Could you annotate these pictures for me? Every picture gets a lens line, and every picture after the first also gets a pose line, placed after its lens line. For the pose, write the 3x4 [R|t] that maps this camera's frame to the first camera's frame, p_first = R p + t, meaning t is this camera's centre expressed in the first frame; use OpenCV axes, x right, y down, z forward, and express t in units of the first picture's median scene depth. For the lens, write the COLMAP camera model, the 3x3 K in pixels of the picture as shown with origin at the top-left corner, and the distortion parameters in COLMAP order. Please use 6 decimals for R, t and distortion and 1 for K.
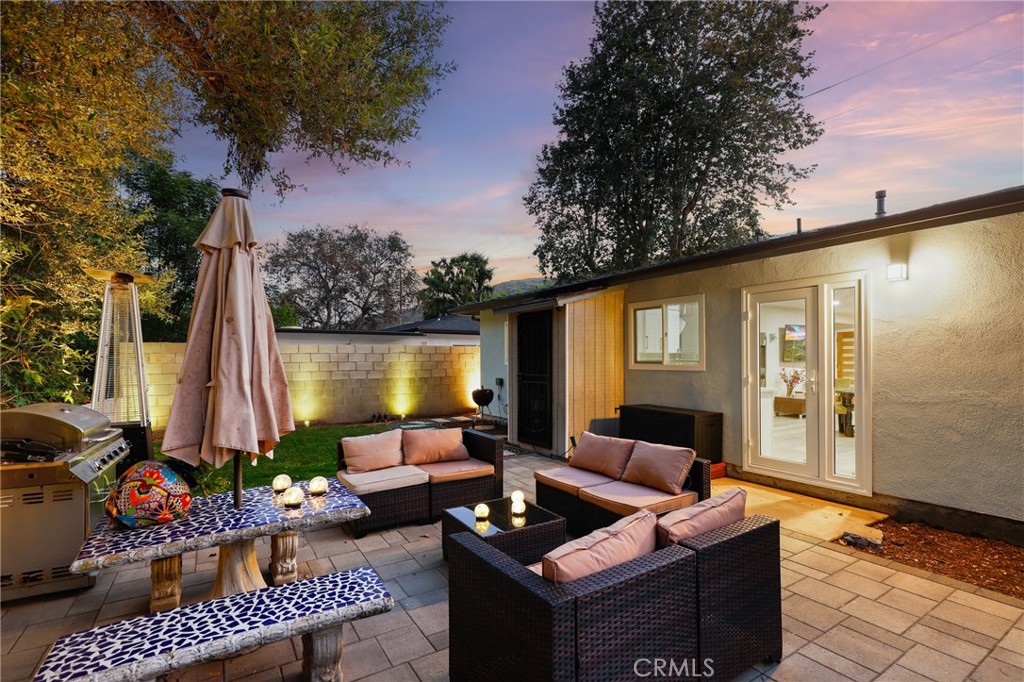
lens RADIAL K [[470.3, 0, 513.2], [0, 470.3, 360.5], [0, 0, 1]] dist [-0.000633, -0.000373]
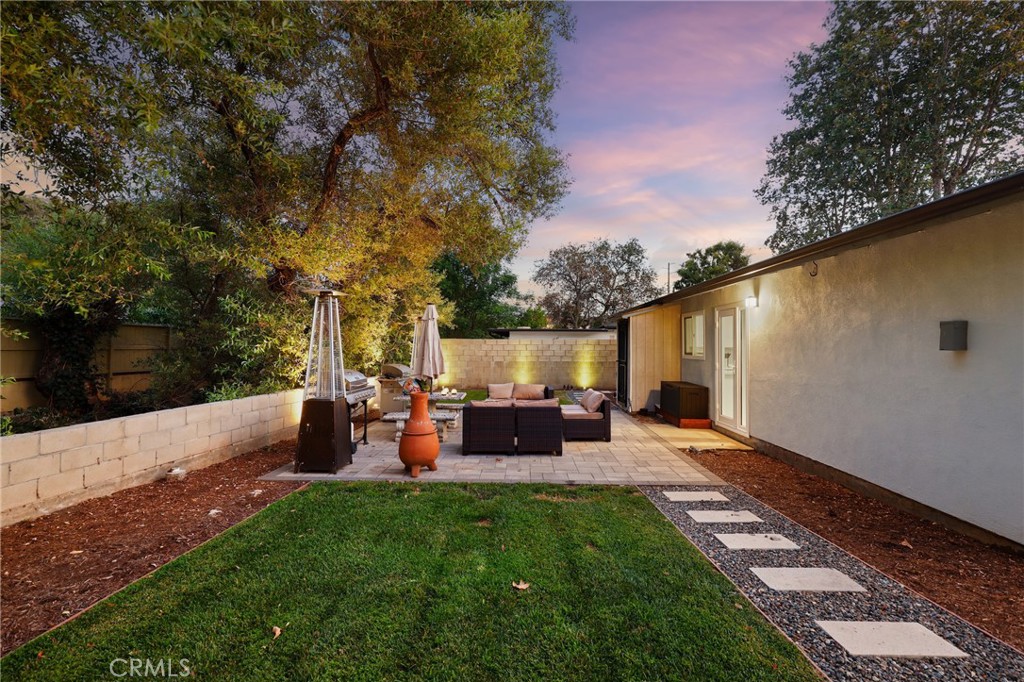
lens RADIAL K [[470.4, 0, 515.8], [0, 470.4, 343.4], [0, 0, 1]] dist [0.000334, -0.000438]
pose [[0.830213, 0.004845, -0.557425, 0.216263], [-0.009280, 0.999944, -0.005130, -0.005311], [0.557368, 0.009432, 0.830212, -0.176990]]
